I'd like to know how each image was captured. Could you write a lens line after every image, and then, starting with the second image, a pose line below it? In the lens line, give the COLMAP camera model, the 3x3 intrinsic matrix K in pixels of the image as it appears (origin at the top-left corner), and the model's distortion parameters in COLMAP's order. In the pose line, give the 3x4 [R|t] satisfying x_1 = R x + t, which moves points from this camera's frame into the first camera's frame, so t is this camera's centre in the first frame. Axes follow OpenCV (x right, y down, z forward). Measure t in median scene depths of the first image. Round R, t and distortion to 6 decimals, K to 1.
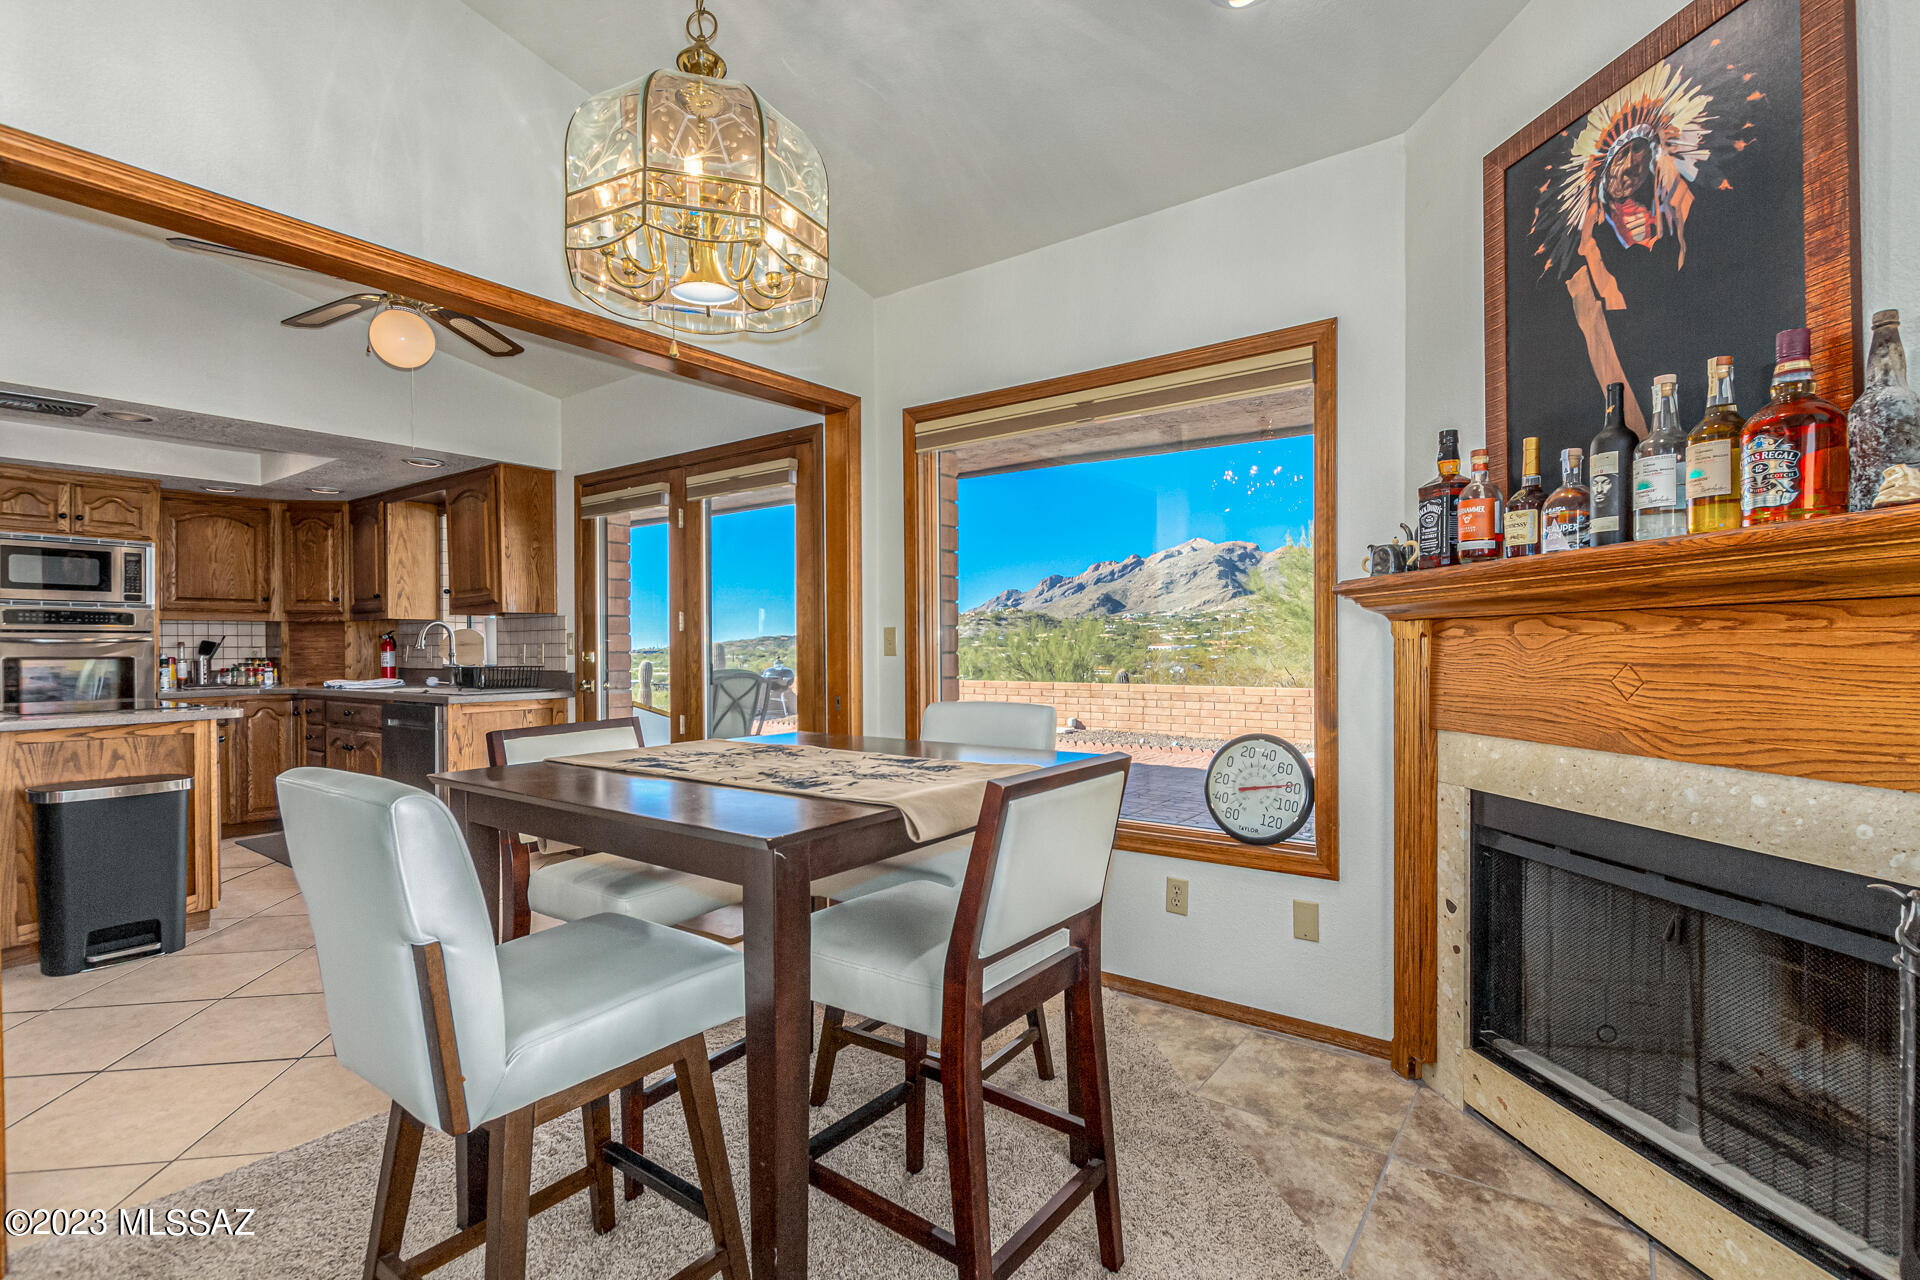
lens RADIAL K [[887.2, 0, 960.0], [0, 887.2, 640.0], [0, 0, 1]] dist [0.001753, 0.000034]
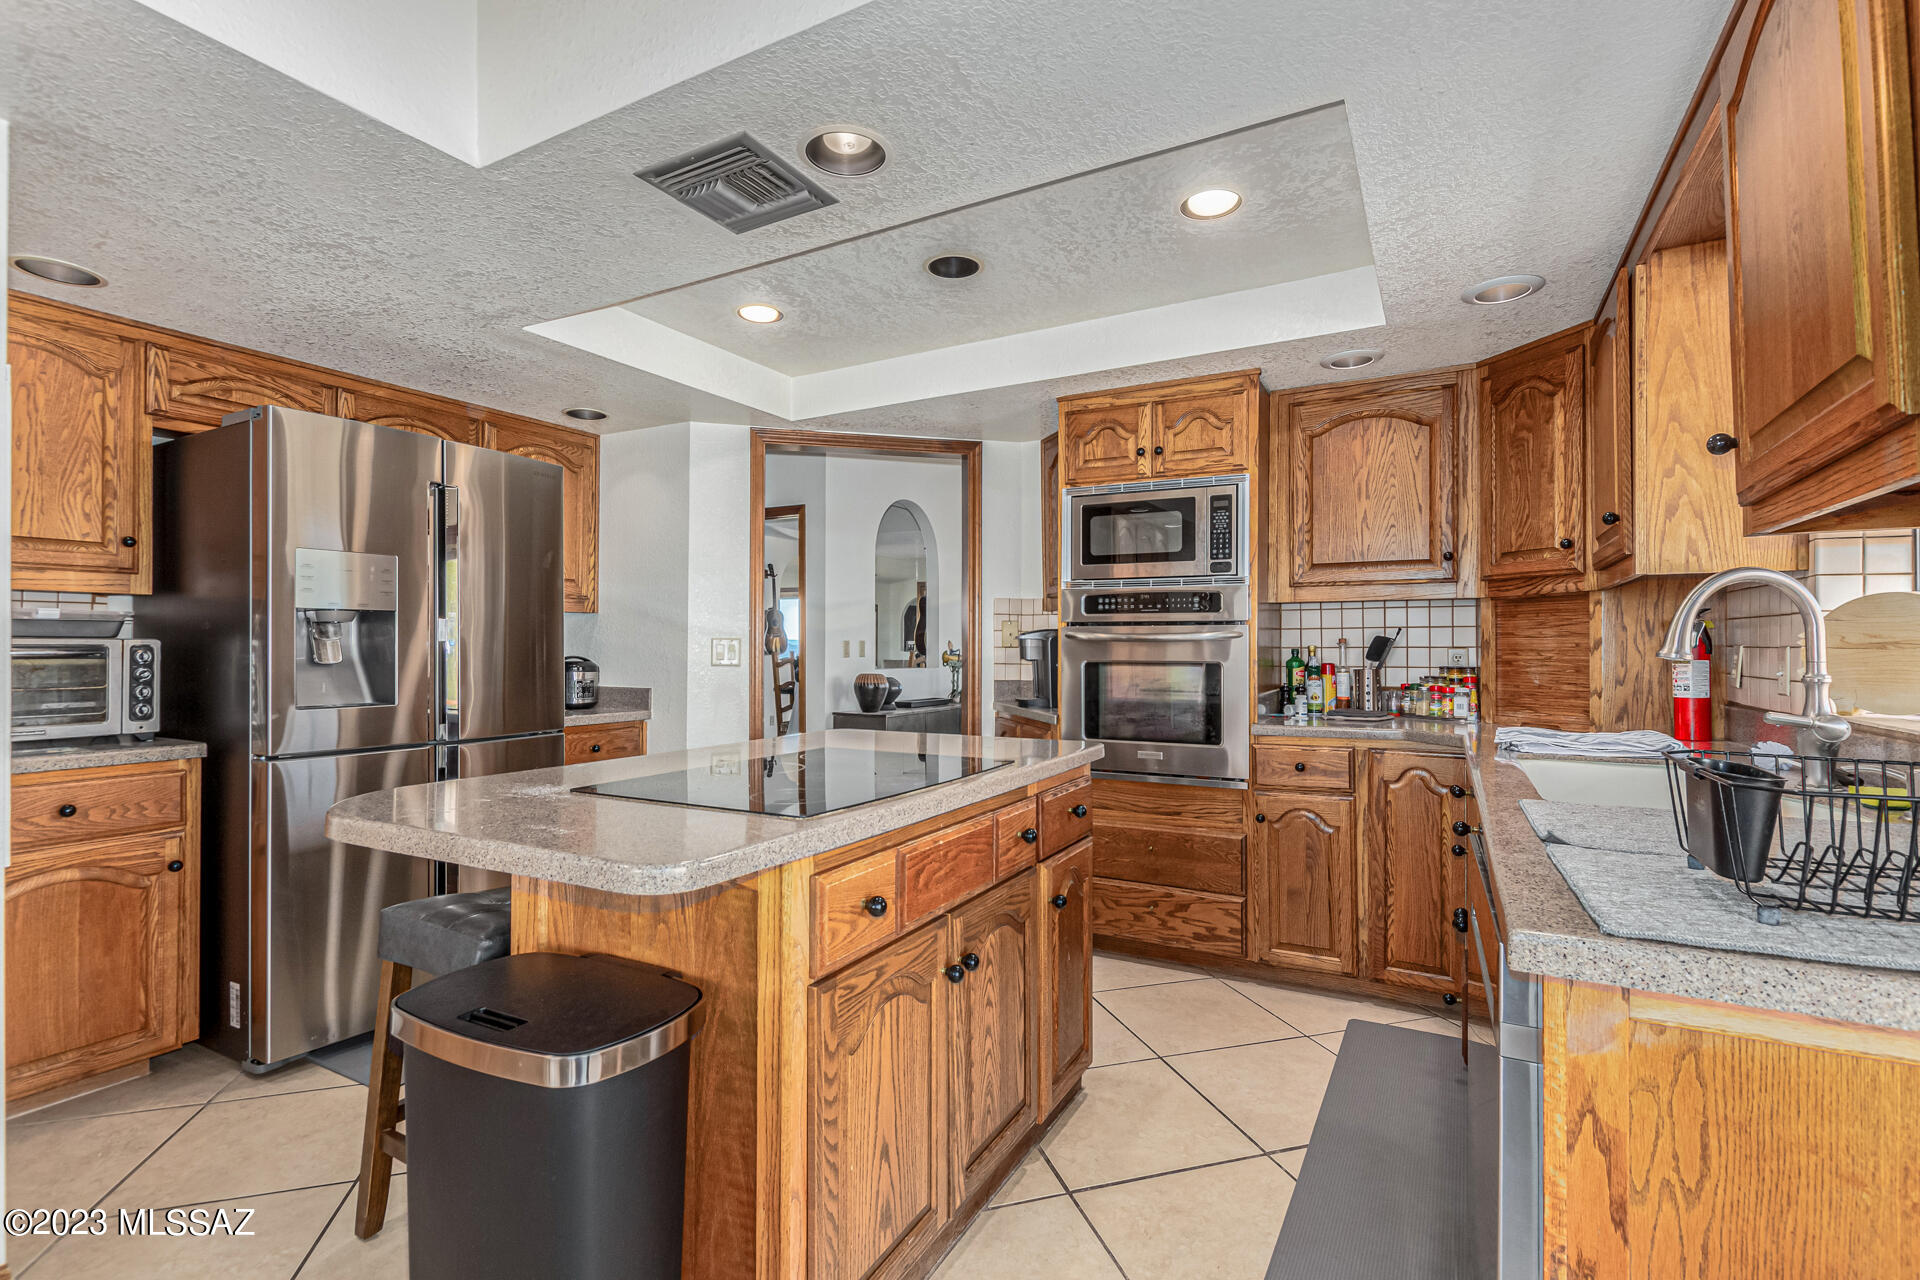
lens RADIAL K [[877.8, 0, 960.0], [0, 877.8, 640.0], [0, 0, 1]] dist [0.000846, 0.000155]
pose [[0.133487, 0.000059, -0.991051, -0.310464], [0.004385, 0.999990, 0.000650, 0.001759], [0.991041, -0.004433, 0.133485, 0.654940]]
